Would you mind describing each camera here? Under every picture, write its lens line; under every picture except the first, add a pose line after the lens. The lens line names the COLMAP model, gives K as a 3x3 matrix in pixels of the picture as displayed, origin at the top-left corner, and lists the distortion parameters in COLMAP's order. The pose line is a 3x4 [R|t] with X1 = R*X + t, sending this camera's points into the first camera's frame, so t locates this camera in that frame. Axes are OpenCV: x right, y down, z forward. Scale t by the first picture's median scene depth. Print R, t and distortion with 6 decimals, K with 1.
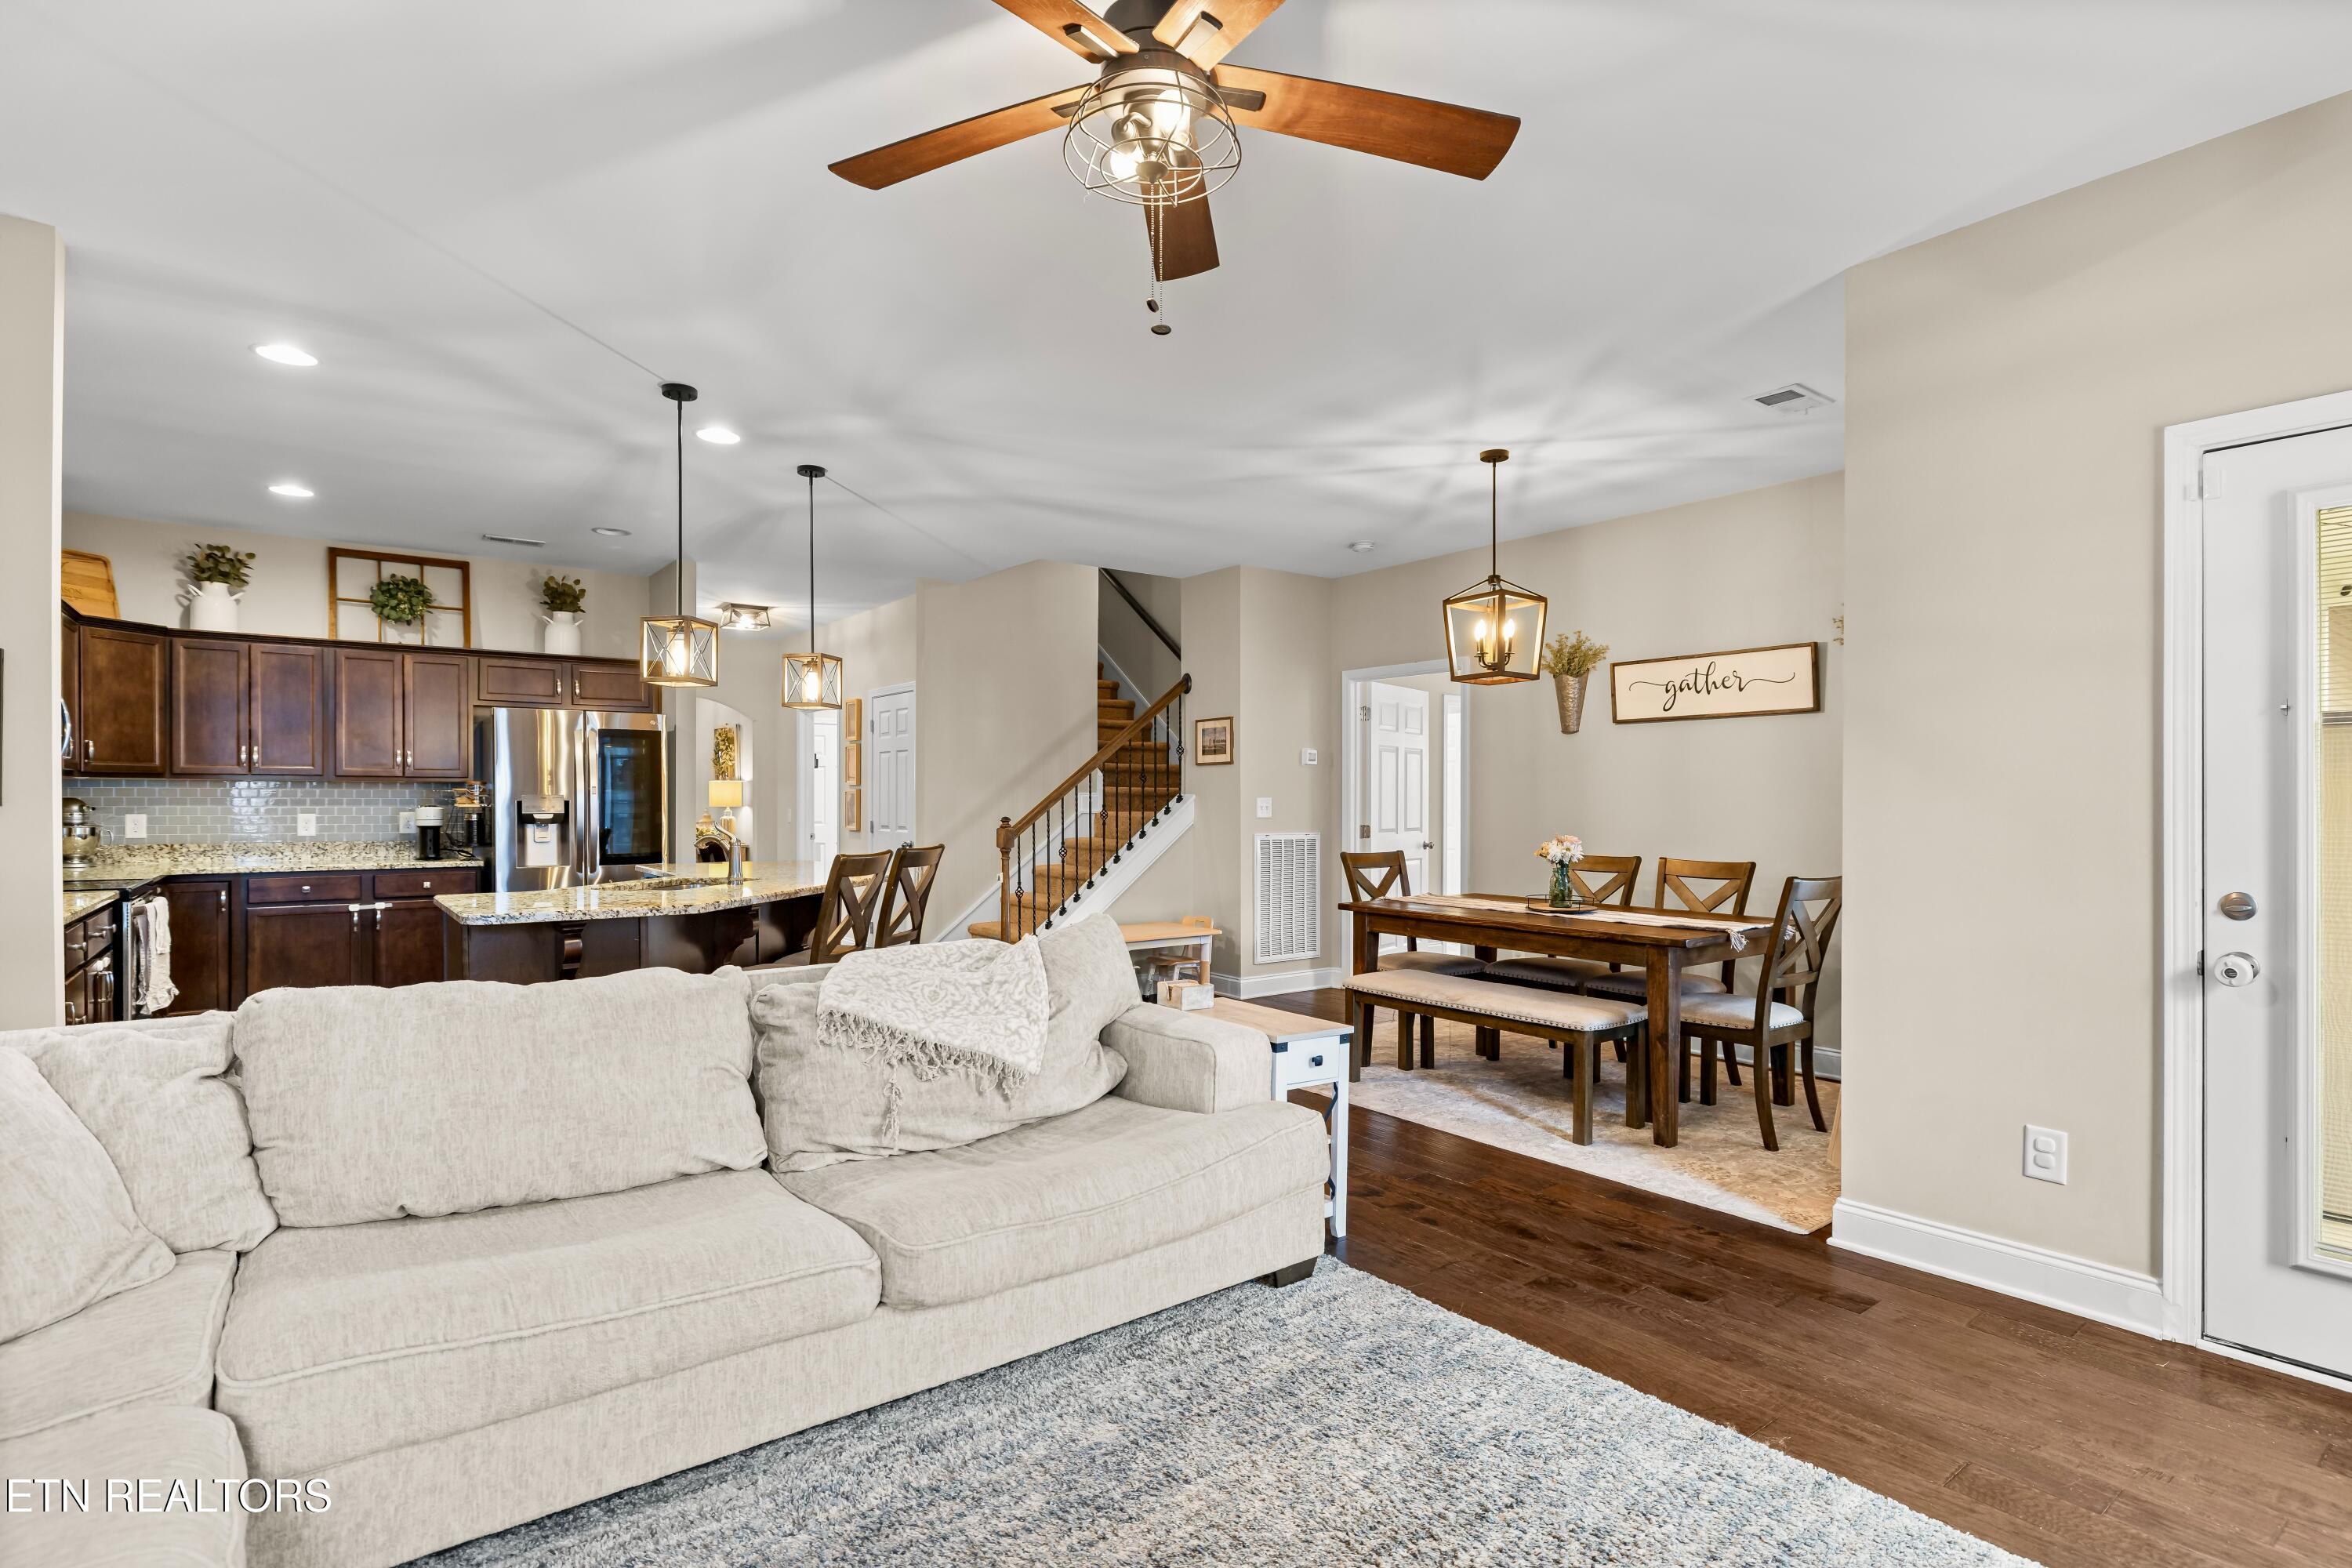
lens RADIAL K [[1147.7, 0, 1172.1], [0, 1147.7, 808.2], [0, 0, 1]] dist [0.000285, 0.000372]
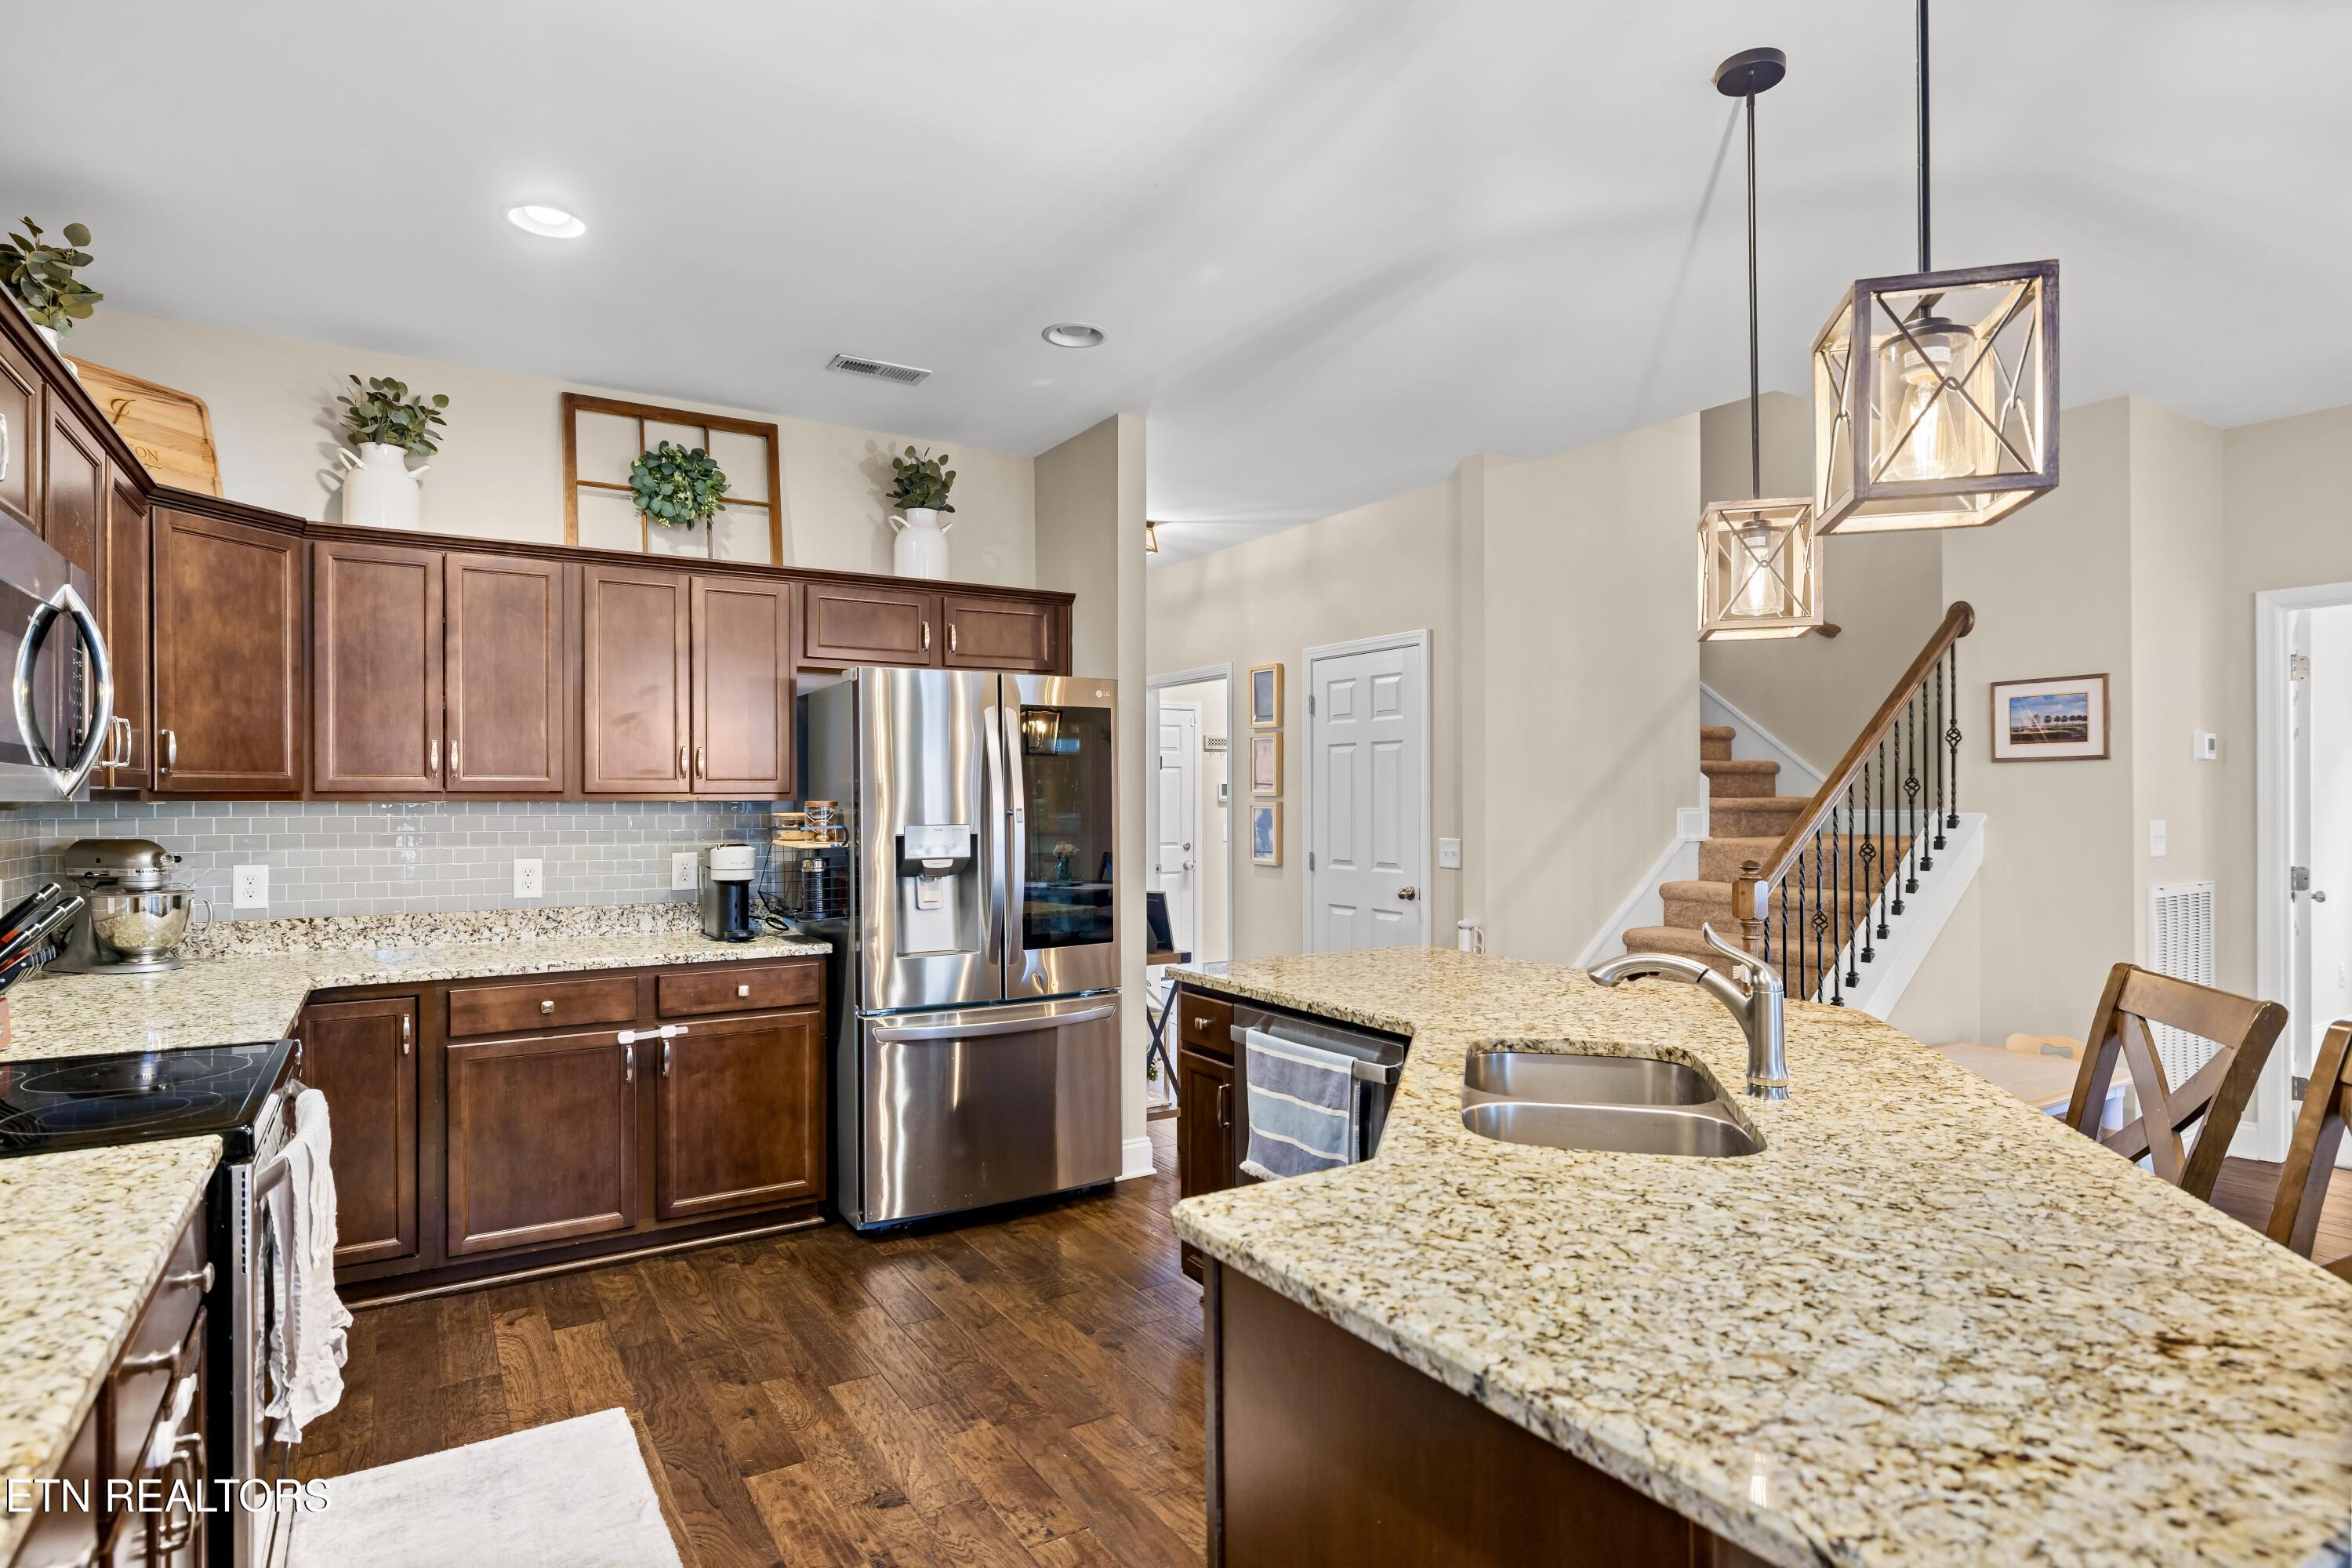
lens RADIAL K [[1243.8, 0, 1185.7], [0, 1243.8, 801.3], [0, 0, 1]] dist [-0.002972, -0.001229]
pose [[0.996603, -0.004456, -0.082234, -0.400818], [0.004028, 0.999977, -0.005373, -0.020164], [0.082257, 0.005024, 0.996599, 0.437297]]
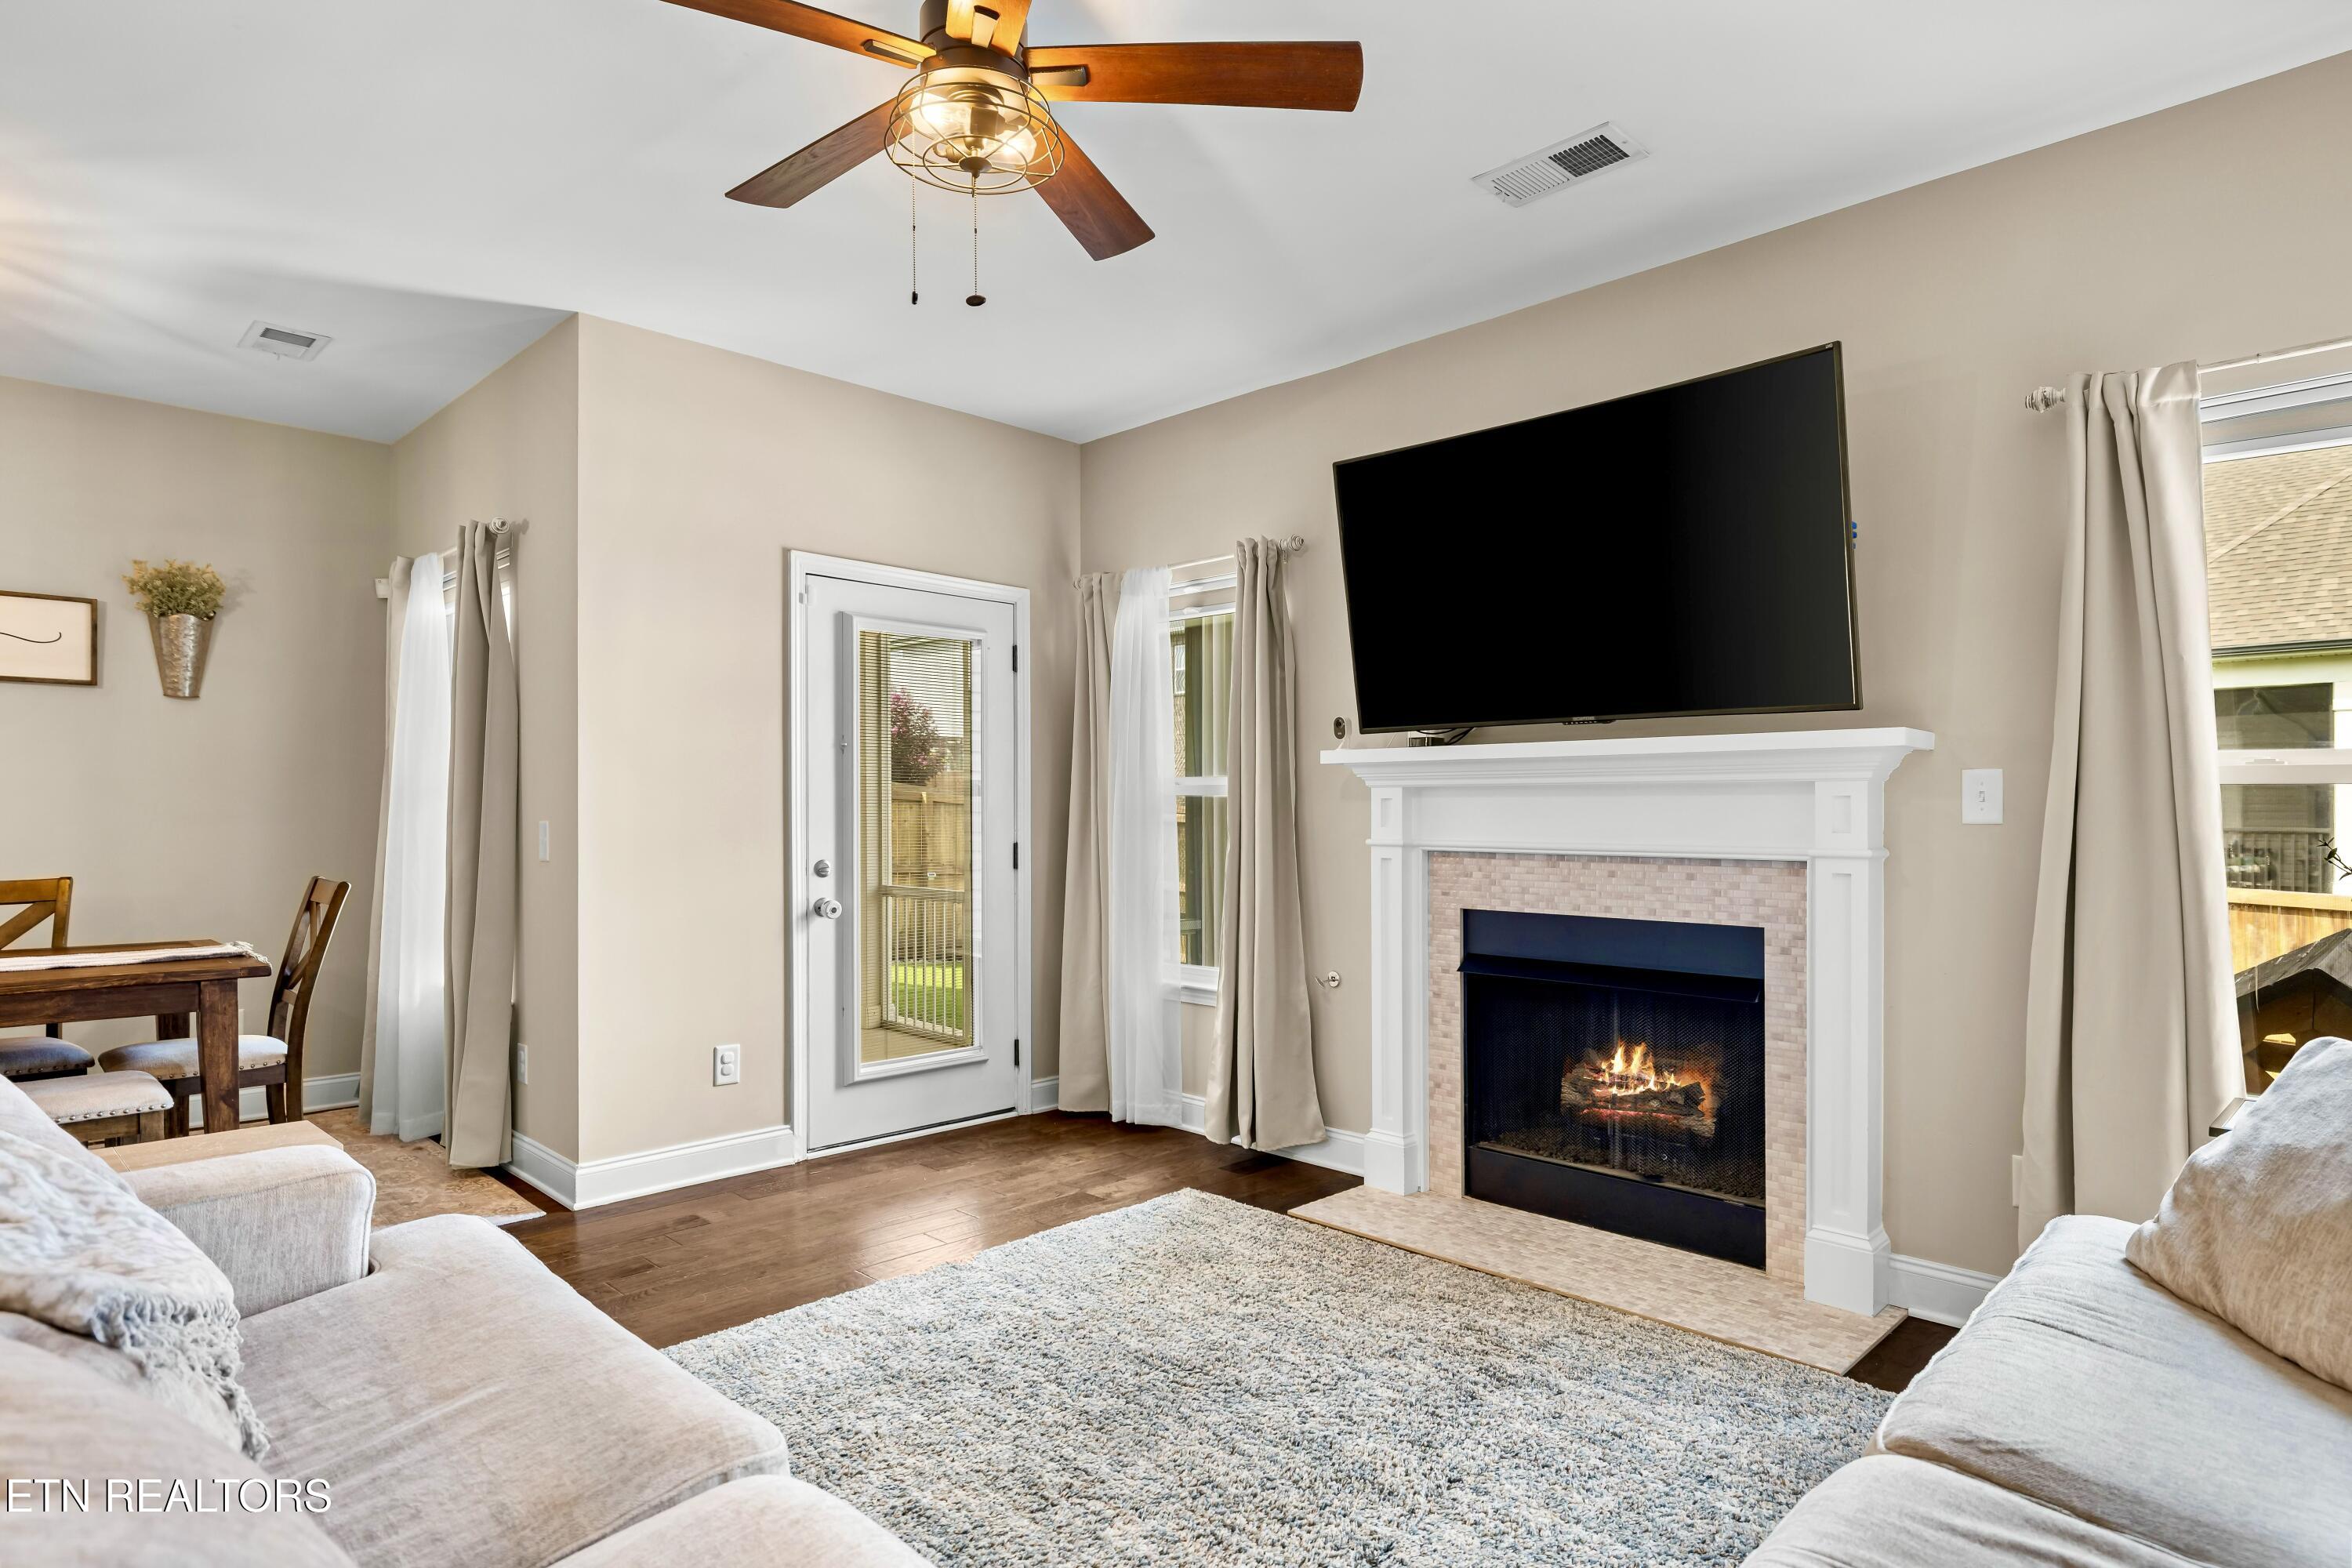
lens RADIAL K [[1277.6, 0, 1199.5], [0, 1277.6, 821.1], [0, 0, 1]] dist [-0.003874, -0.001633]
pose [[-0.147335, -0.007610, 0.989057, -0.361897], [0.001856, 0.999967, 0.007970, 0.003598], [-0.989085, 0.003010, -0.147316, 0.311213]]
